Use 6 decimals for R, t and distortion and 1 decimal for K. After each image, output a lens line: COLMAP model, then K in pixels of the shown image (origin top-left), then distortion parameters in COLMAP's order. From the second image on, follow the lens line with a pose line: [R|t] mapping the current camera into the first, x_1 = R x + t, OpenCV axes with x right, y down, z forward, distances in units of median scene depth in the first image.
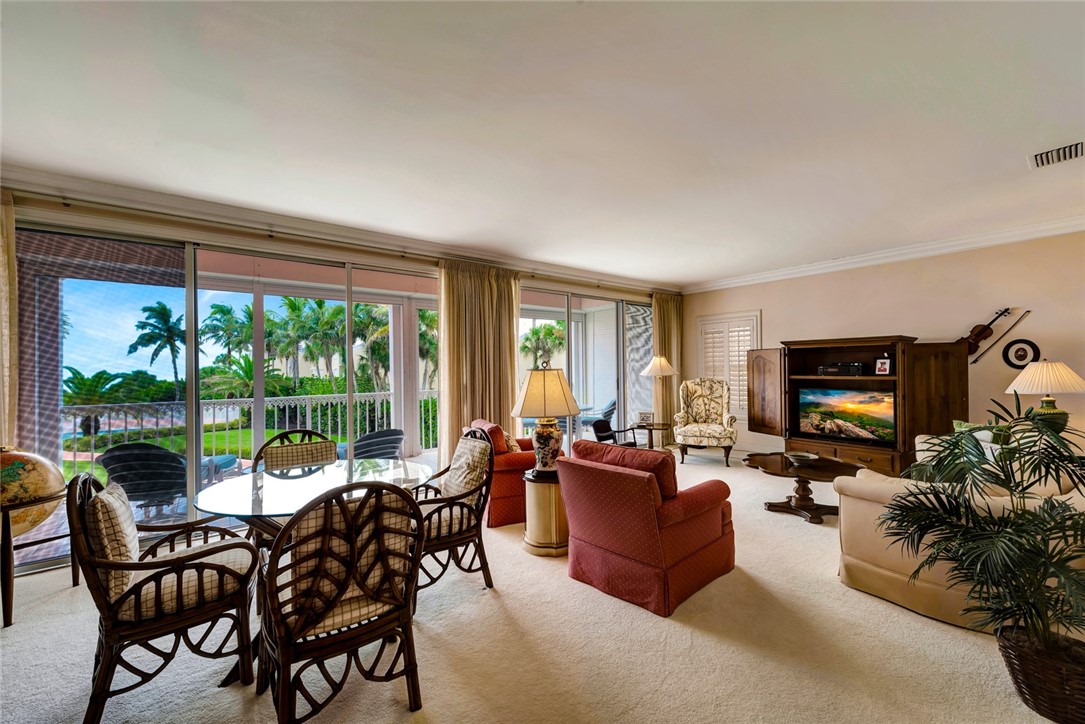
lens RADIAL K [[425.4, 0, 540.0], [0, 425.4, 362.9], [0, 0, 1]] dist [0.011320, -0.003009]
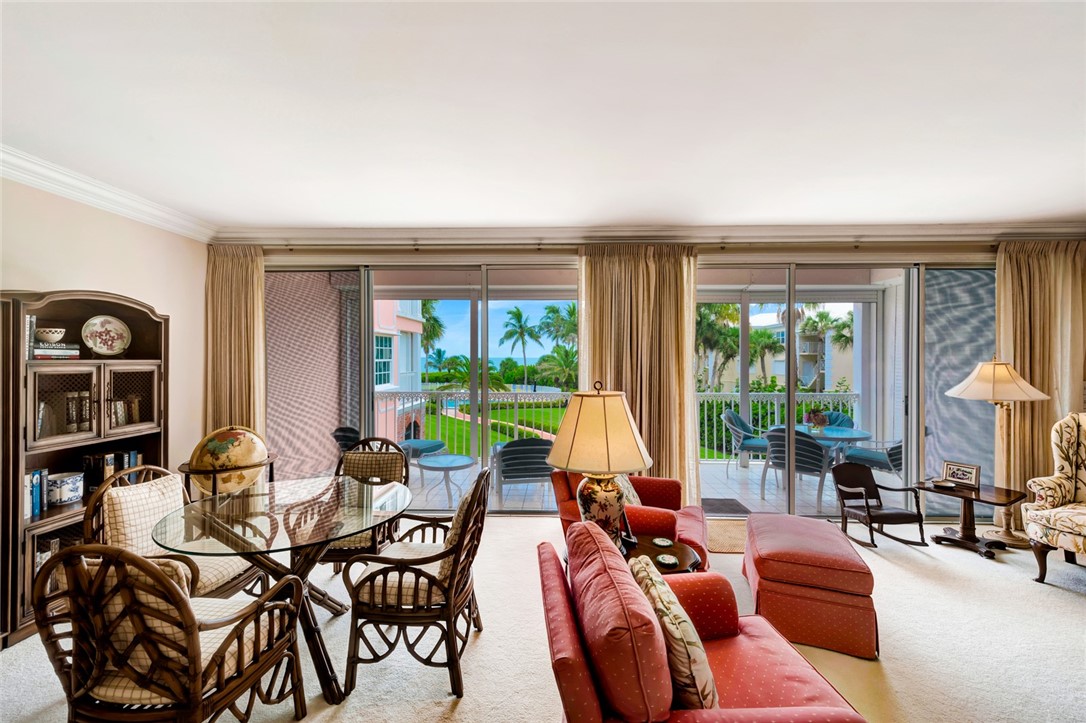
lens RADIAL K [[425.8, 0, 540.7], [0, 425.8, 360.7], [0, 0, 1]] dist [0.011320, -0.003009]
pose [[0.765547, 0.018152, -0.643124, 0.398990], [-0.005572, 0.999751, 0.021586, -0.053819], [0.643356, -0.012941, 0.765458, 0.478595]]
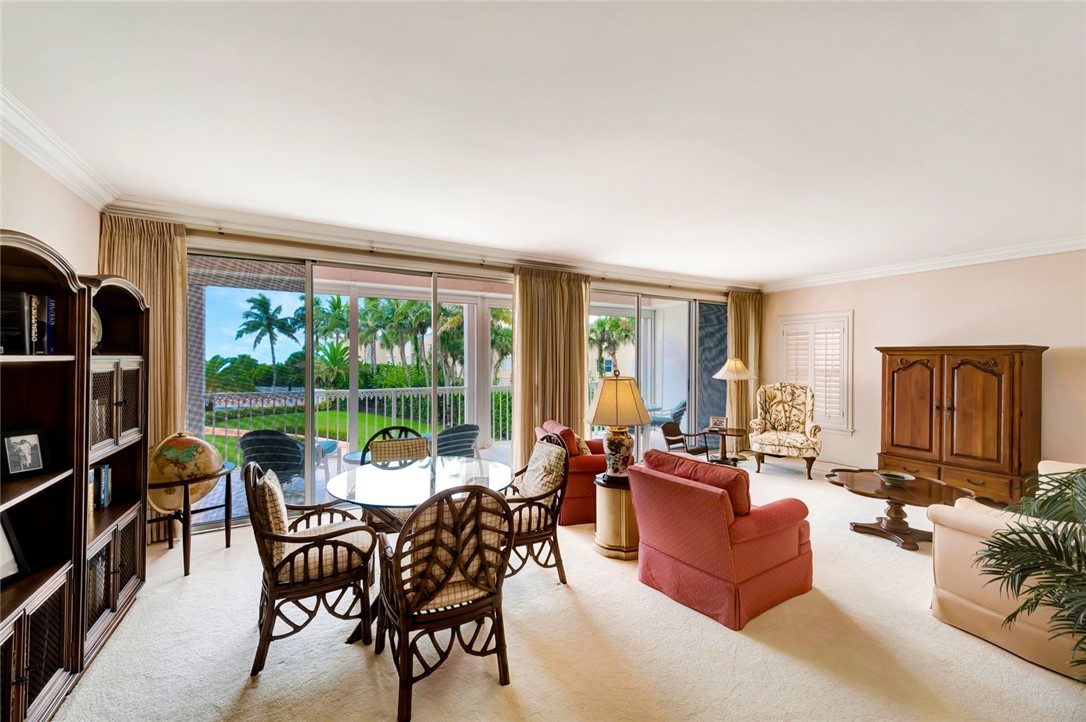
lens RADIAL K [[432.8, 0, 534.3], [0, 432.8, 352.9], [0, 0, 1]] dist [0.011208, -0.002398]
pose [[0.987071, 0.017138, -0.159362, -0.022912], [-0.016921, 0.999853, 0.002718, -0.051071], [0.159385, 0.000013, 0.987216, -0.084573]]
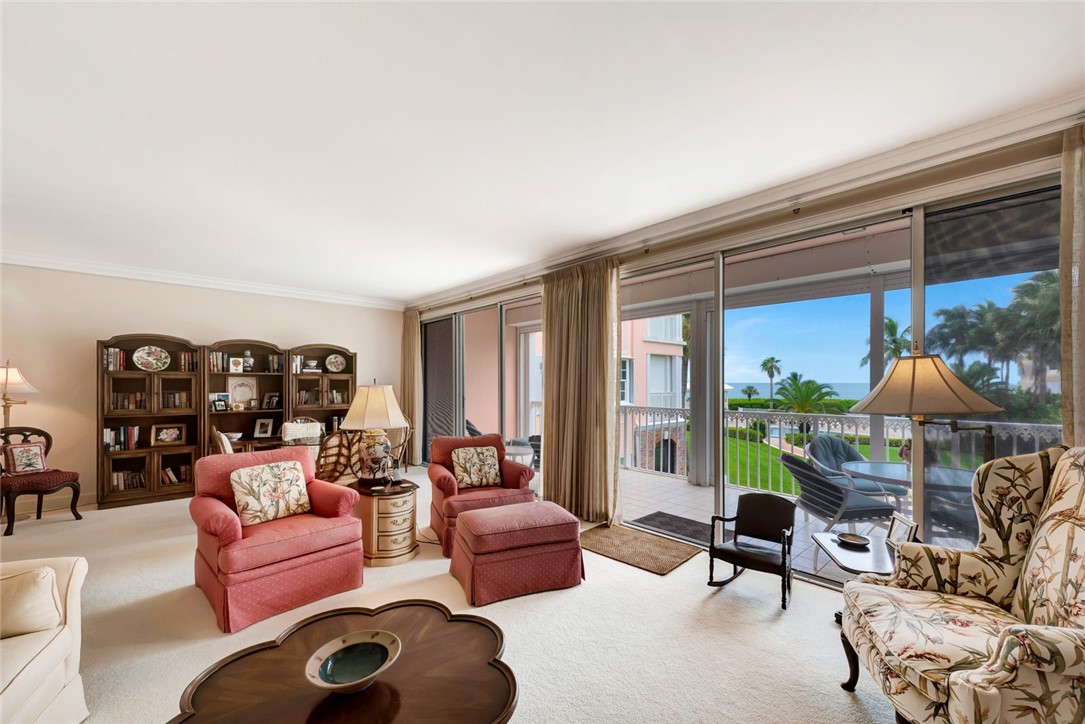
lens RADIAL K [[425.4, 0, 551.2], [0, 425.4, 383.3], [0, 0, 1]] dist [0.011320, -0.003009]
pose [[0.082739, 0.011684, -0.996503, 1.254555], [0.009231, 0.999879, 0.012490, 0.000255], [0.996528, -0.010232, 0.082621, 1.488625]]
